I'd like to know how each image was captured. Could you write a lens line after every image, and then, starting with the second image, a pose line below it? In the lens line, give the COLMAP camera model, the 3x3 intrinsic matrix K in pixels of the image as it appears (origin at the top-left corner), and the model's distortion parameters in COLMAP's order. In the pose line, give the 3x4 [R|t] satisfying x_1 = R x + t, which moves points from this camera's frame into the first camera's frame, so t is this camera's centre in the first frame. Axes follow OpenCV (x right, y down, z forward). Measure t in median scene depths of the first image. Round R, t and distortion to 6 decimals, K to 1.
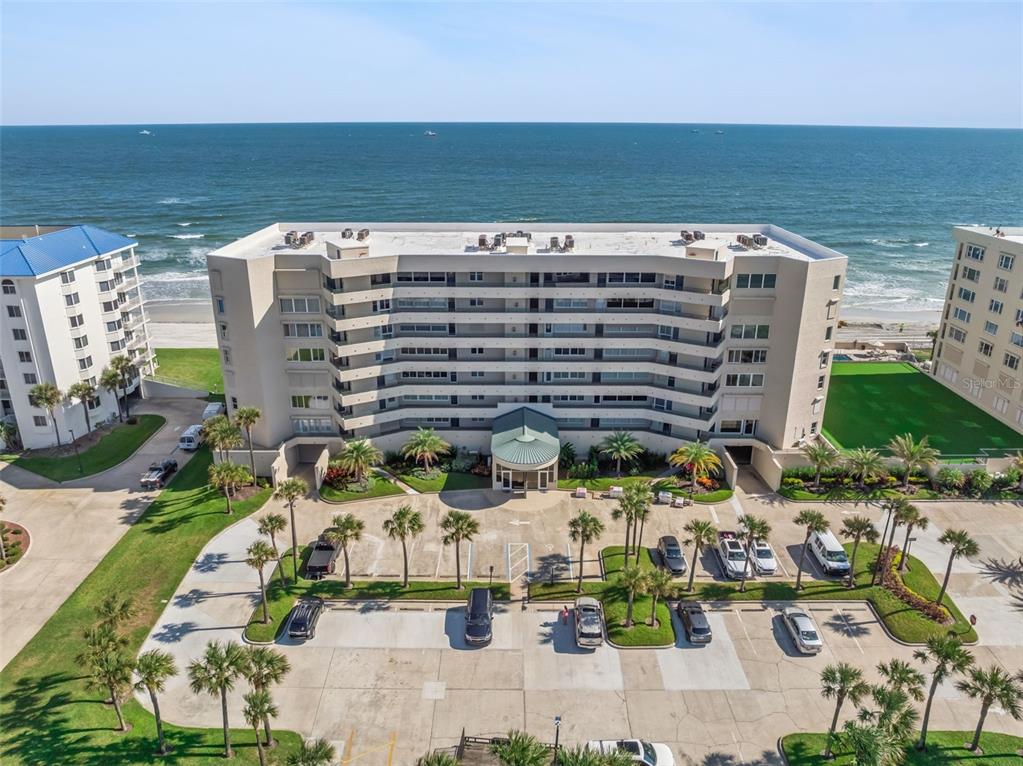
lens RADIAL K [[731.8, 0, 511.5], [0, 731.8, 383.0], [0, 0, 1]] dist [-0.075510, -0.000914]
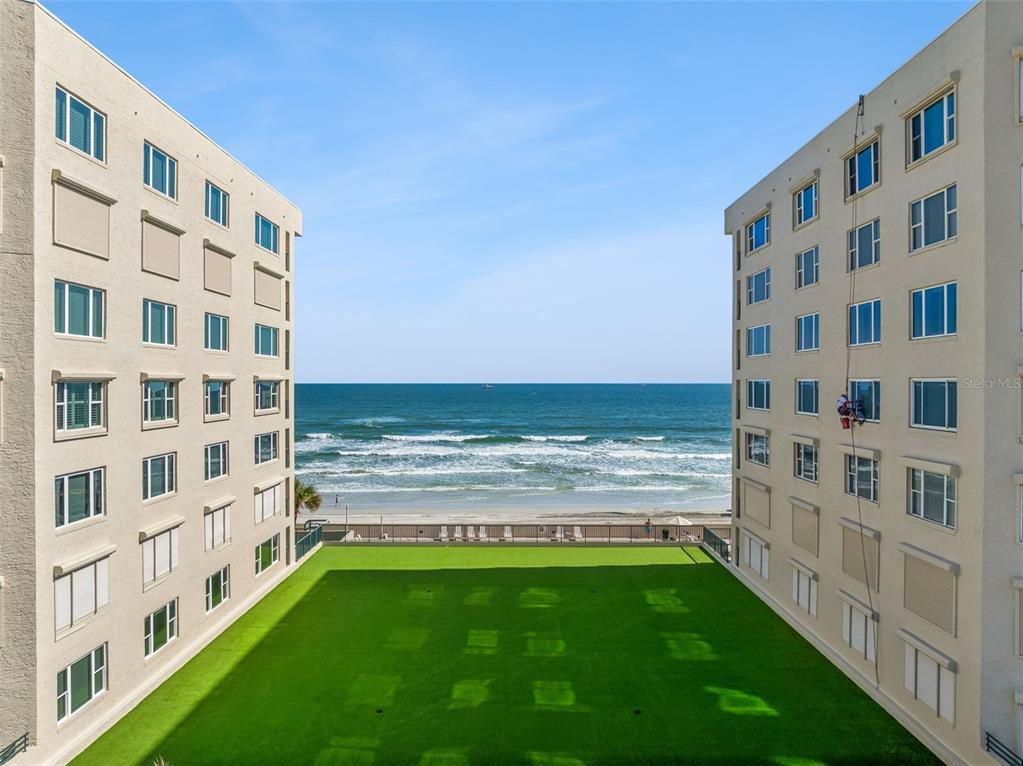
lens RADIAL K [[728.0, 0, 511.5], [0, 728.0, 383.0], [0, 0, 1]] dist [-0.033944, 0.000129]
pose [[0.999980, -0.002614, -0.005740, 0.620576], [0.000488, 0.939396, -0.342834, 0.041066], [0.006289, 0.342825, 0.939378, 0.770681]]
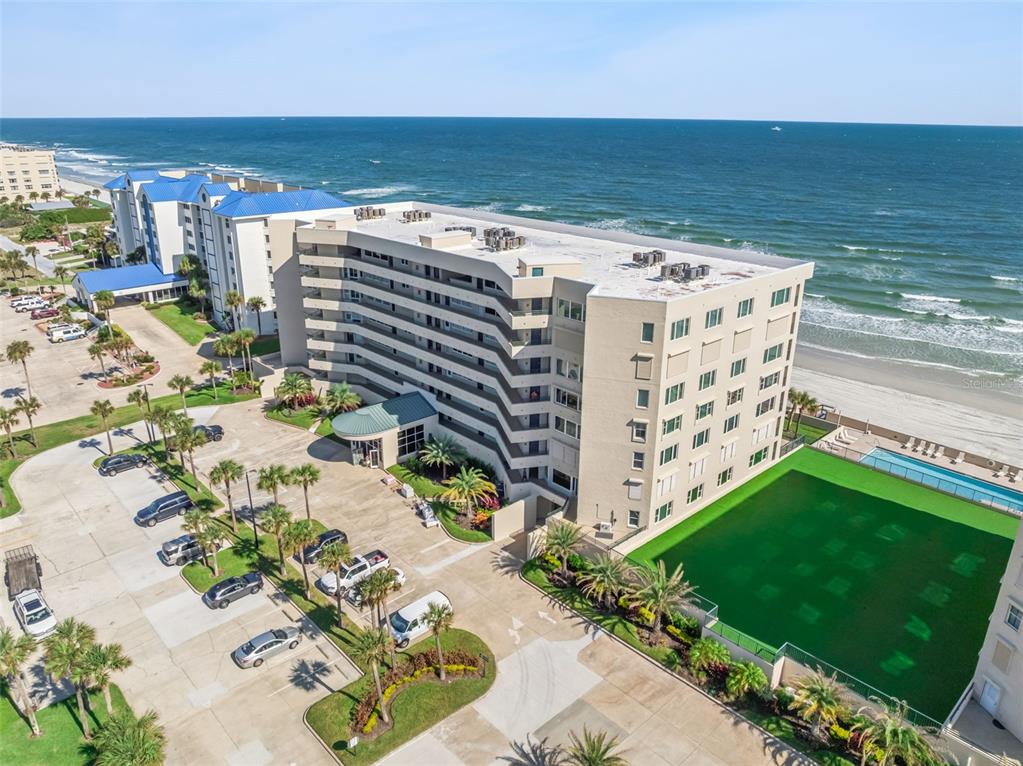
lens RADIAL K [[728.0, 0, 511.5], [0, 728.0, 383.0], [0, 0, 1]] dist [-0.033944, 0.000129]
pose [[0.686662, 0.257051, -0.680015, 0.854155], [-0.258154, 0.960655, 0.102458, -0.126949], [0.679597, 0.105195, 0.726004, 0.342903]]
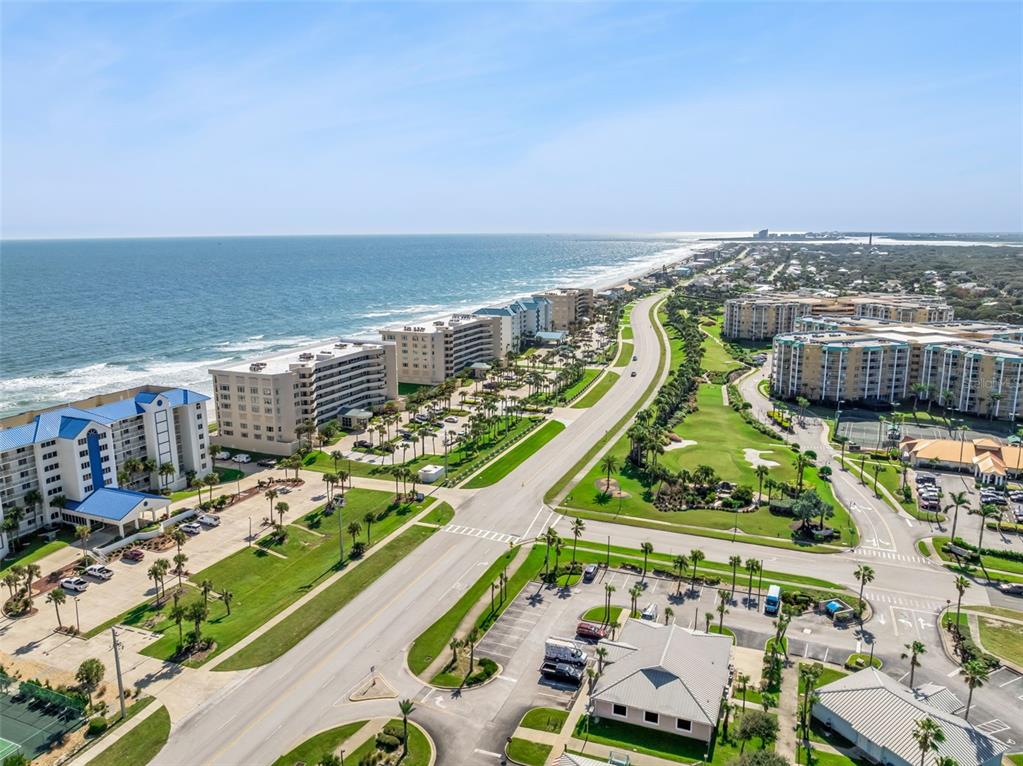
lens RADIAL K [[728.0, 0, 511.5], [0, 728.0, 383.0], [0, 0, 1]] dist [-0.033944, 0.000129]
pose [[0.365843, -0.187815, 0.911529, -2.557513], [0.320067, 0.945075, 0.066268, -0.036038], [-0.873909, 0.267506, 0.405862, -0.908200]]
